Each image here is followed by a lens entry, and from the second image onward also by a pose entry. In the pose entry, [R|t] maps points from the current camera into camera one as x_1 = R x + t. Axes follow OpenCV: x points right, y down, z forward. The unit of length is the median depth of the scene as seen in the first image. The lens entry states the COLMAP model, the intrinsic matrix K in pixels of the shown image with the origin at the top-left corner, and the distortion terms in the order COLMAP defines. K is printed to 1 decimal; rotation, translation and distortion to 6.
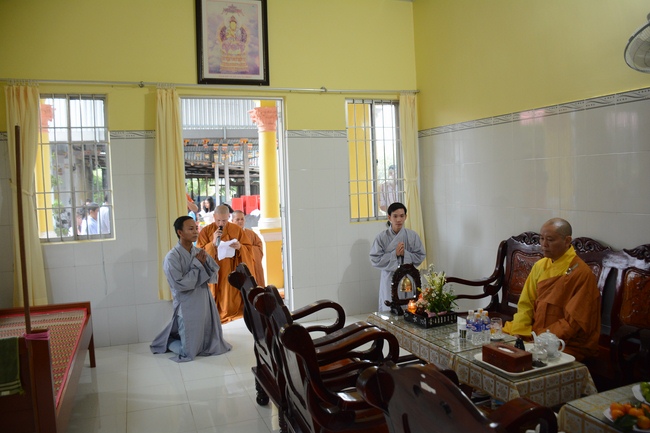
lens RADIAL K [[503.8, 0, 324.6], [0, 503.8, 216.6], [0, 0, 1]] dist [-0.154620, 0.097459]
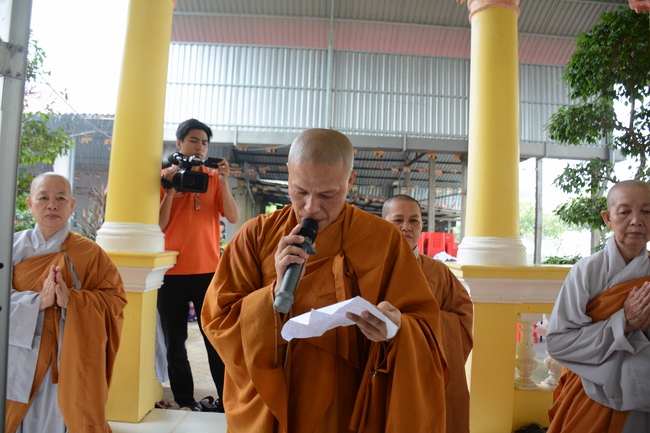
lens RADIAL K [[503.8, 0, 325.9], [0, 503.8, 214.9], [0, 0, 1]] dist [-0.154620, 0.097459]
pose [[0.933673, 0.055206, -0.353845, -0.047764], [-0.096244, 0.990378, -0.099438, 0.016893], [0.344951, 0.126898, 0.930003, 0.317552]]
